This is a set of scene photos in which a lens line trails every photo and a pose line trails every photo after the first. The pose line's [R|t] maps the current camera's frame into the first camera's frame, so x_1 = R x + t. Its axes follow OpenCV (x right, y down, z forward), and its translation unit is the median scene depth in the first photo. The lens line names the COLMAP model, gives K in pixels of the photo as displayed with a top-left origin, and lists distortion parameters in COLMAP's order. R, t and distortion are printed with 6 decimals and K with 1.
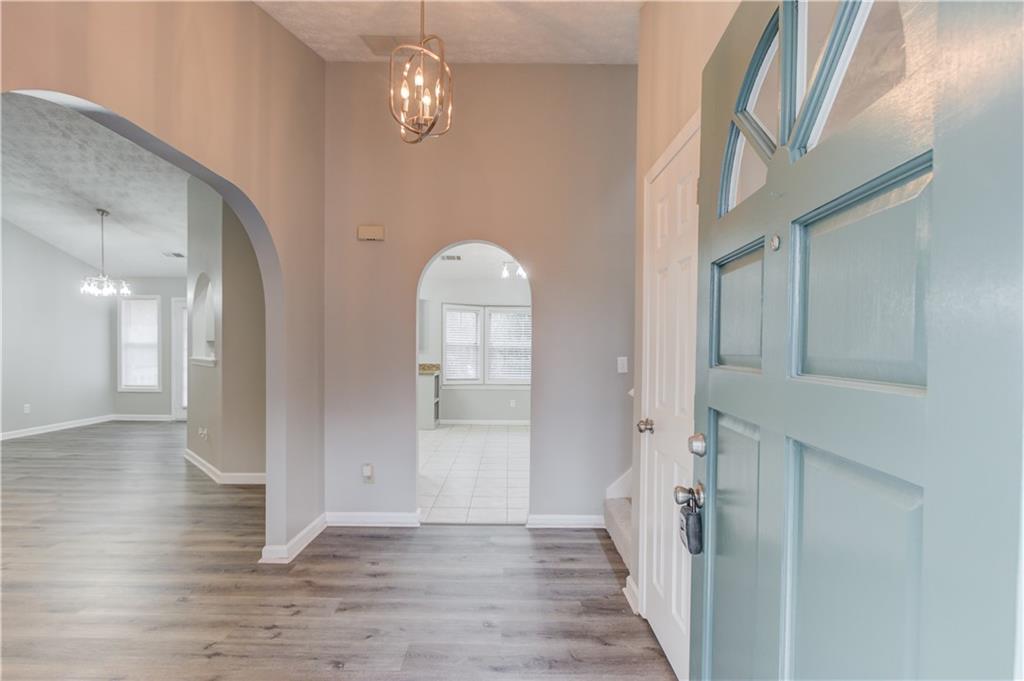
lens RADIAL K [[486.1, 0, 507.7], [0, 486.1, 341.4], [0, 0, 1]] dist [-0.002529, -0.000205]
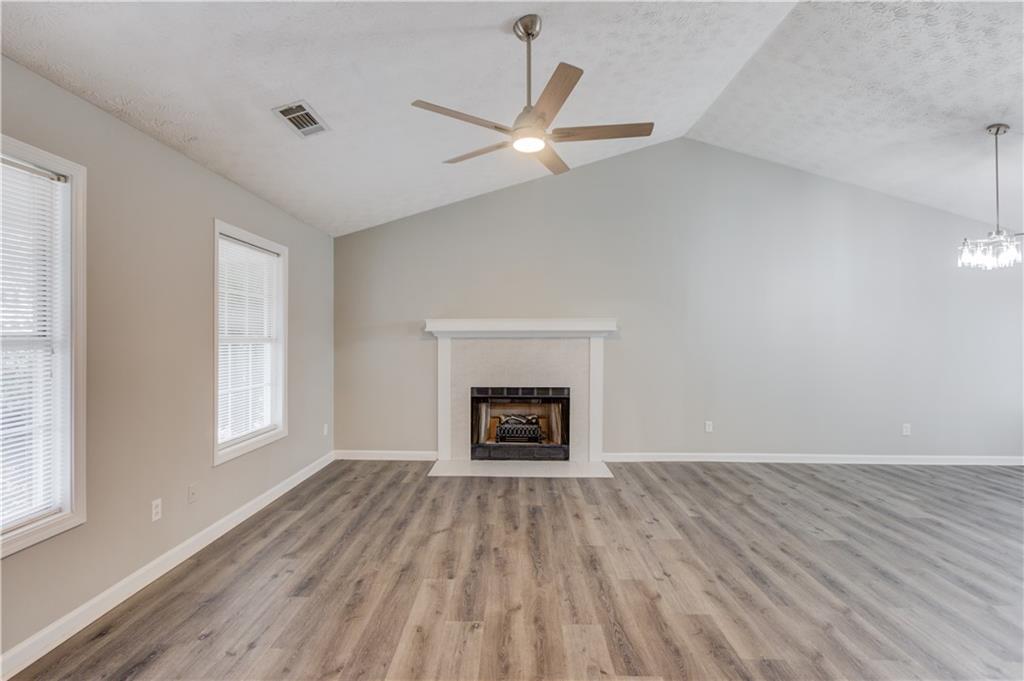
lens RADIAL K [[486.1, 0, 507.7], [0, 486.1, 341.4], [0, 0, 1]] dist [-0.002529, -0.000205]
pose [[-0.012413, -0.004738, -0.999912, -0.226229], [0.003930, 0.999981, -0.004787, 0.000025], [0.999915, -0.003989, -0.012394, 0.399938]]
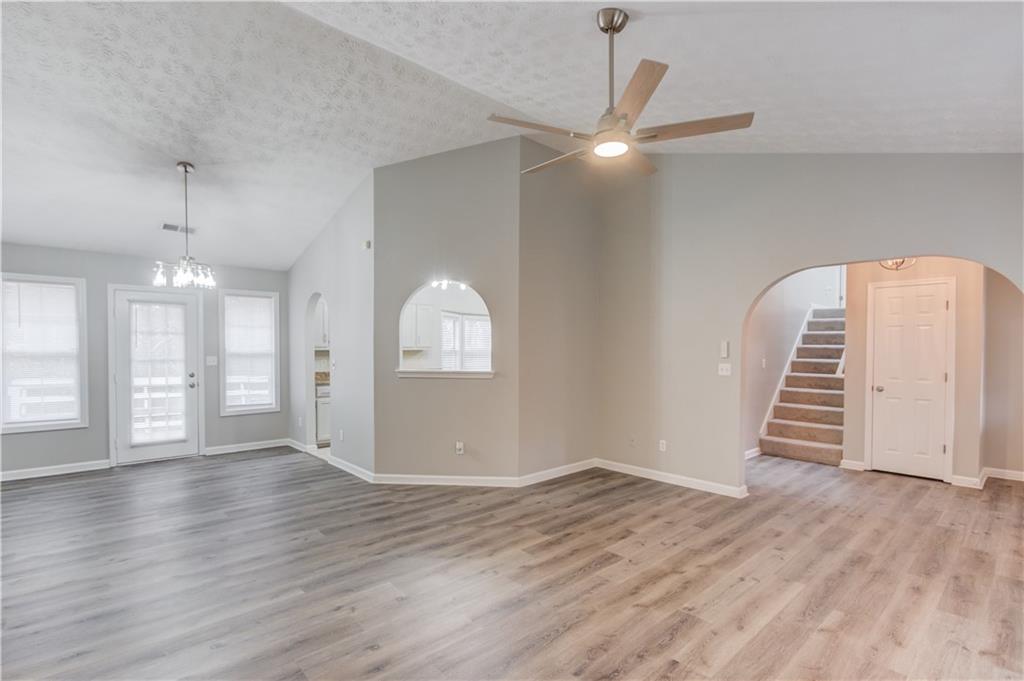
lens RADIAL K [[486.1, 0, 507.7], [0, 486.1, 341.4], [0, 0, 1]] dist [-0.002529, -0.000205]
pose [[0.736464, 0.001910, 0.676474, -0.959940], [-0.000697, 0.999998, -0.002063, -0.012403], [-0.676476, 0.001048, 0.736464, 0.177726]]
